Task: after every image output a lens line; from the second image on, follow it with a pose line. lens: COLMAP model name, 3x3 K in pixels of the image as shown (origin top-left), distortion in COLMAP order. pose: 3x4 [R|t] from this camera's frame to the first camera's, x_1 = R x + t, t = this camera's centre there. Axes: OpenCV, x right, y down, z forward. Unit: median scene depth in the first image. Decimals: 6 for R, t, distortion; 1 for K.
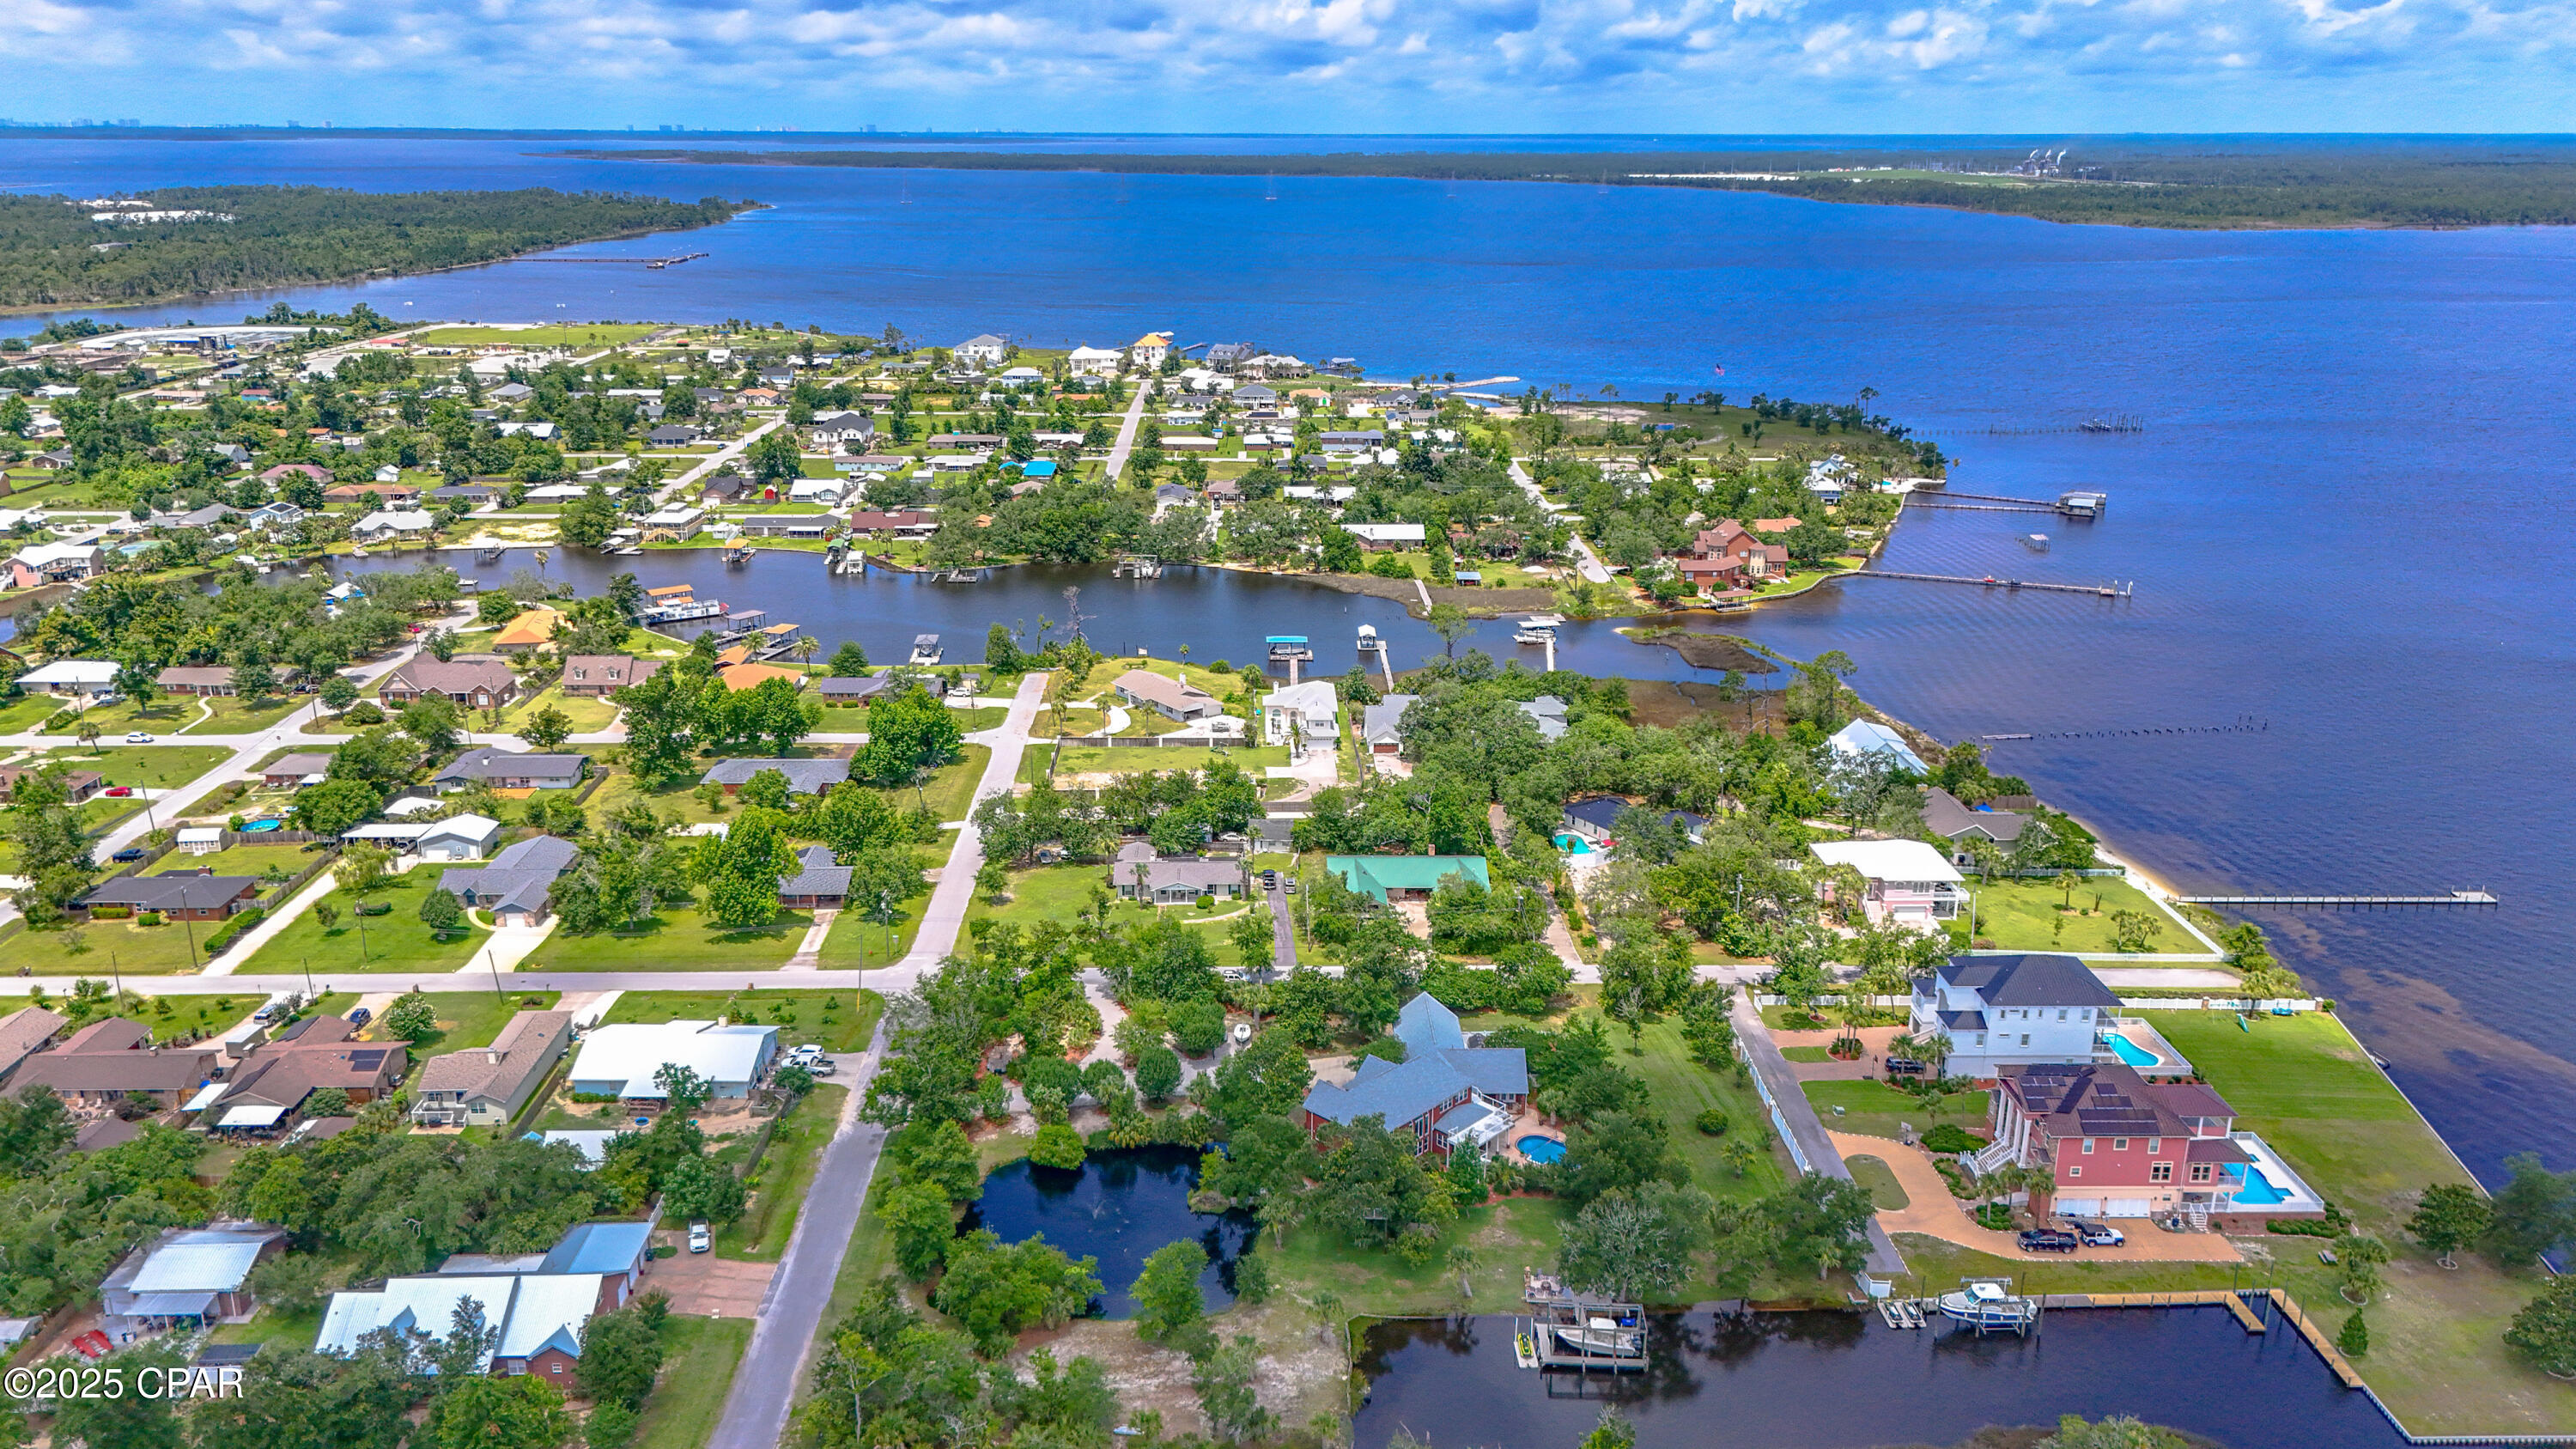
lens RADIAL K [[1907.4, 0, 1262.5], [0, 1907.4, 623.8], [0, 0, 1]] dist [0.072795, -0.063848]
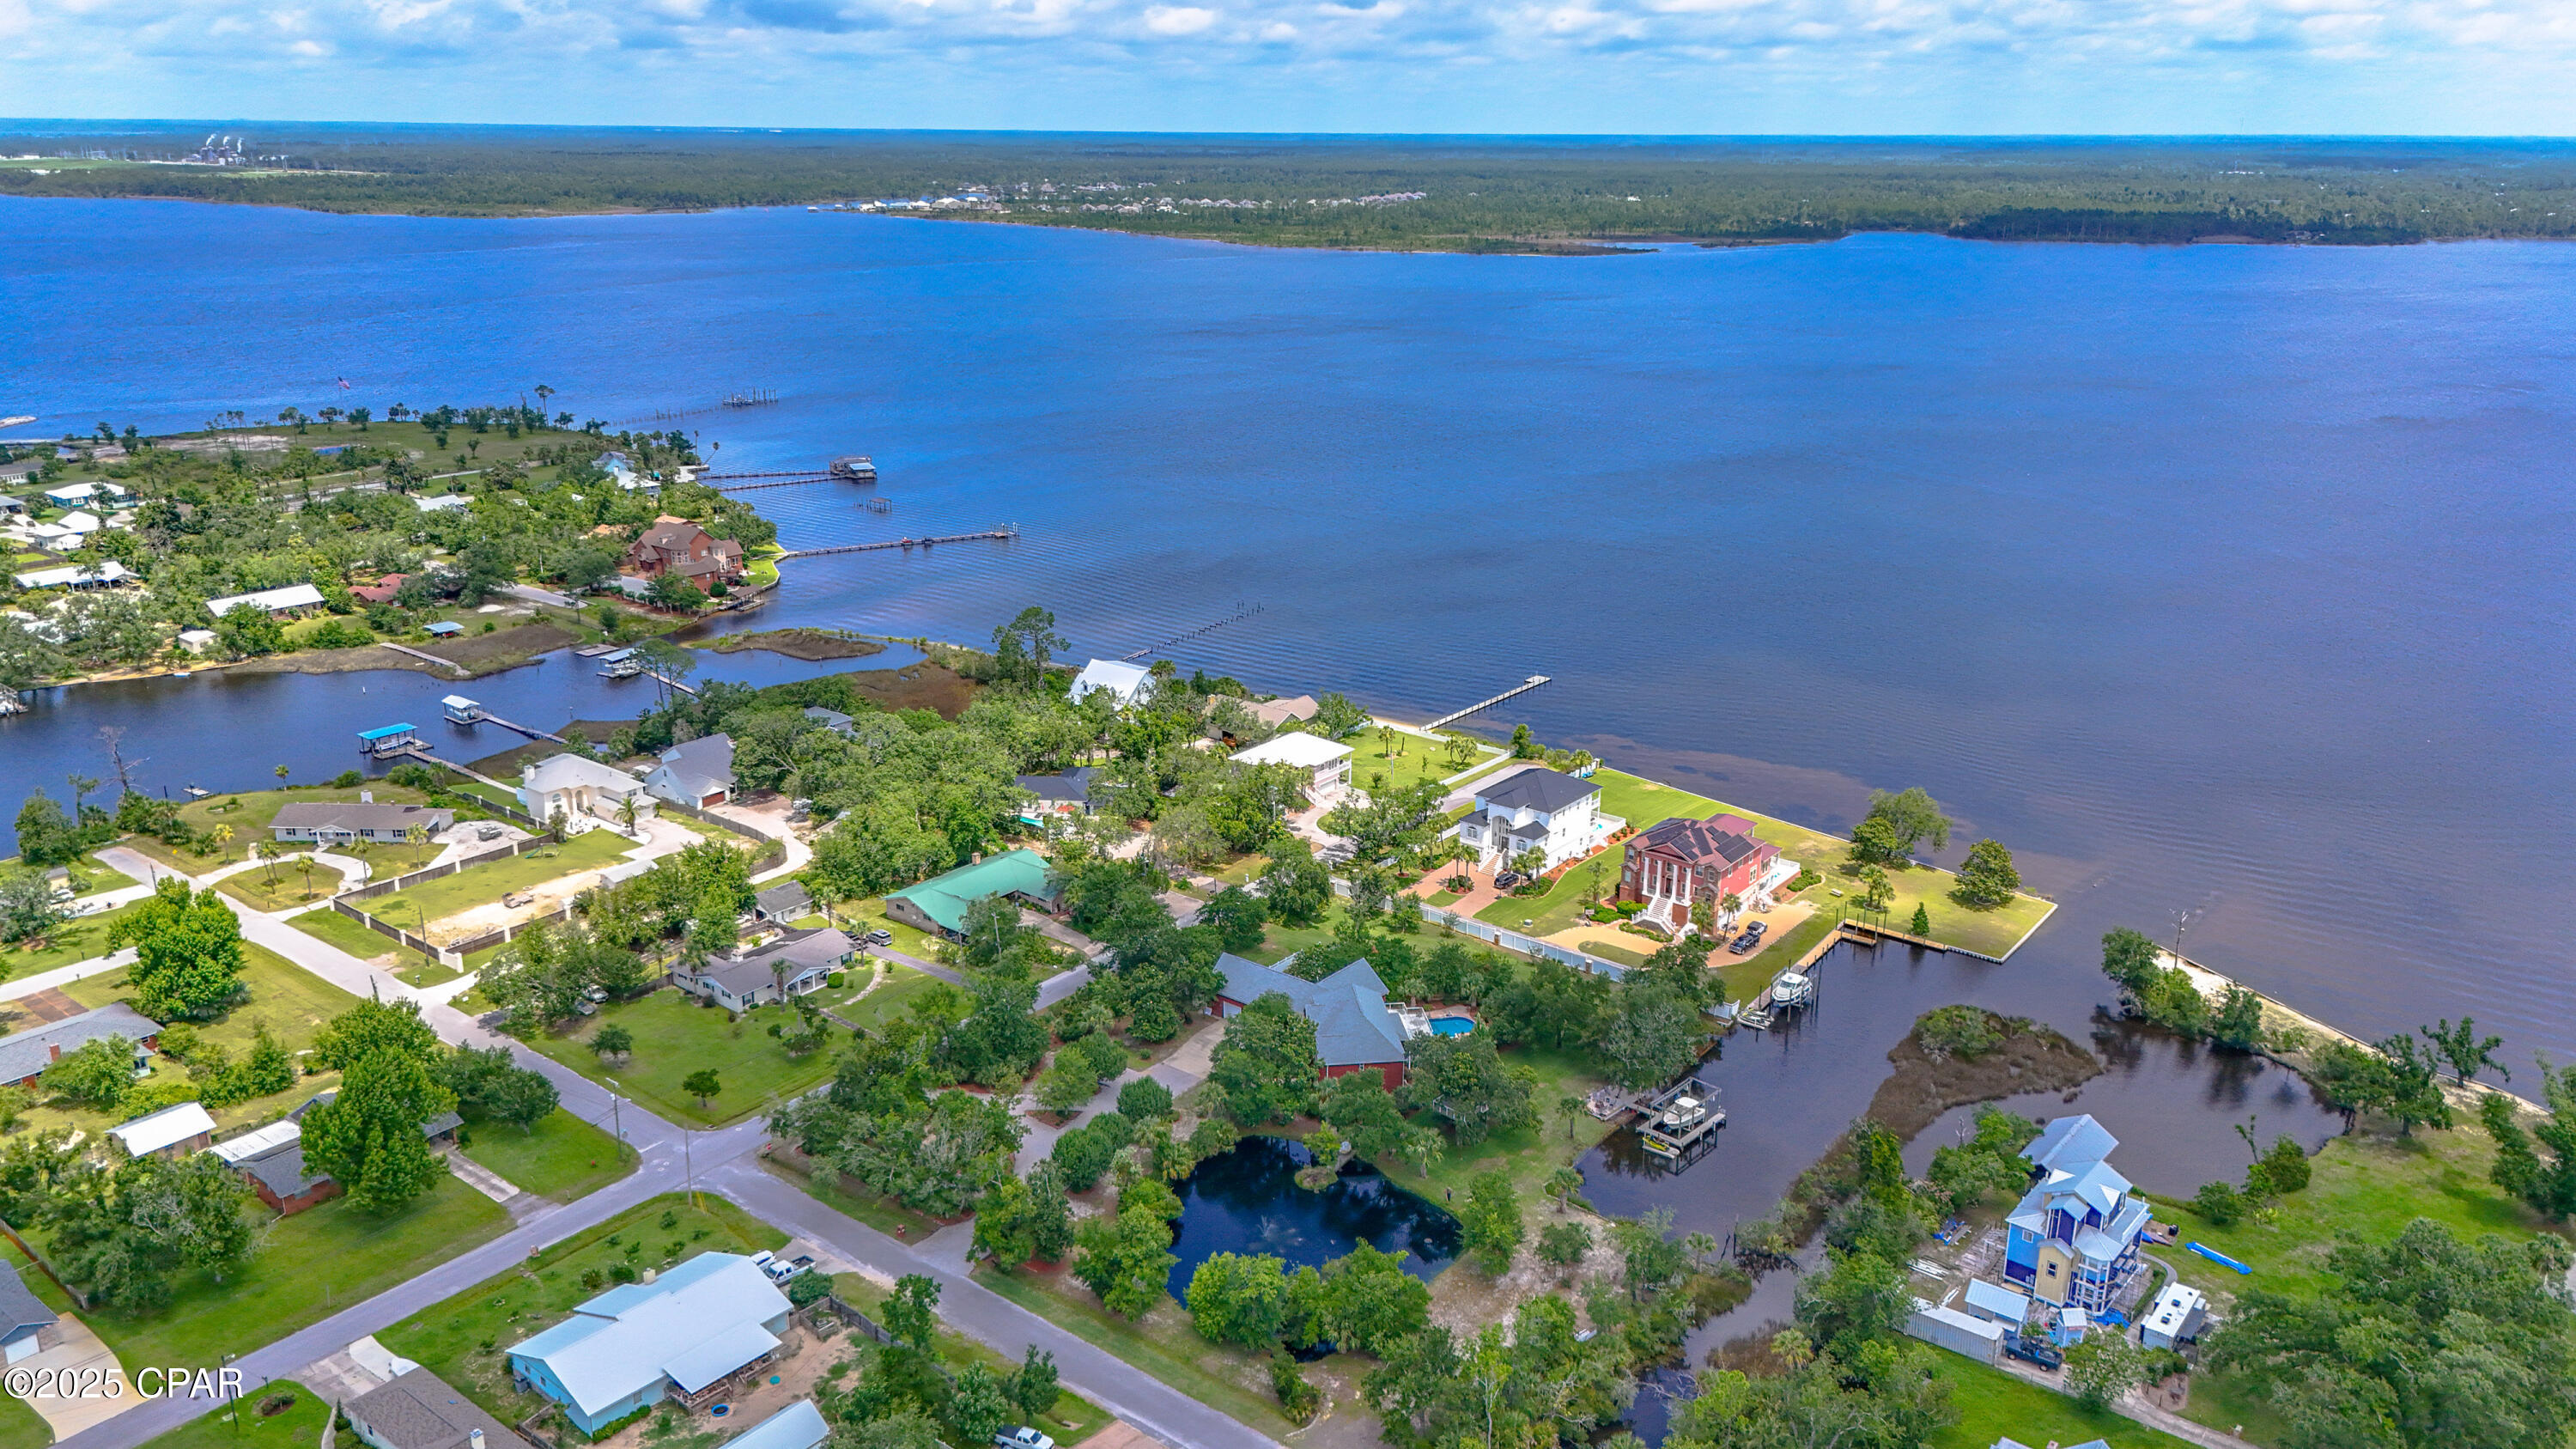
lens RADIAL K [[1907.4, 0, 1270.1], [0, 1907.4, 708.8], [0, 0, 1]] dist [0.072795, -0.063848]
pose [[0.635043, -0.223322, 0.739492, -0.608621], [0.188795, 0.973138, 0.131752, -0.066343], [-0.749051, 0.055944, 0.660146, 0.272954]]
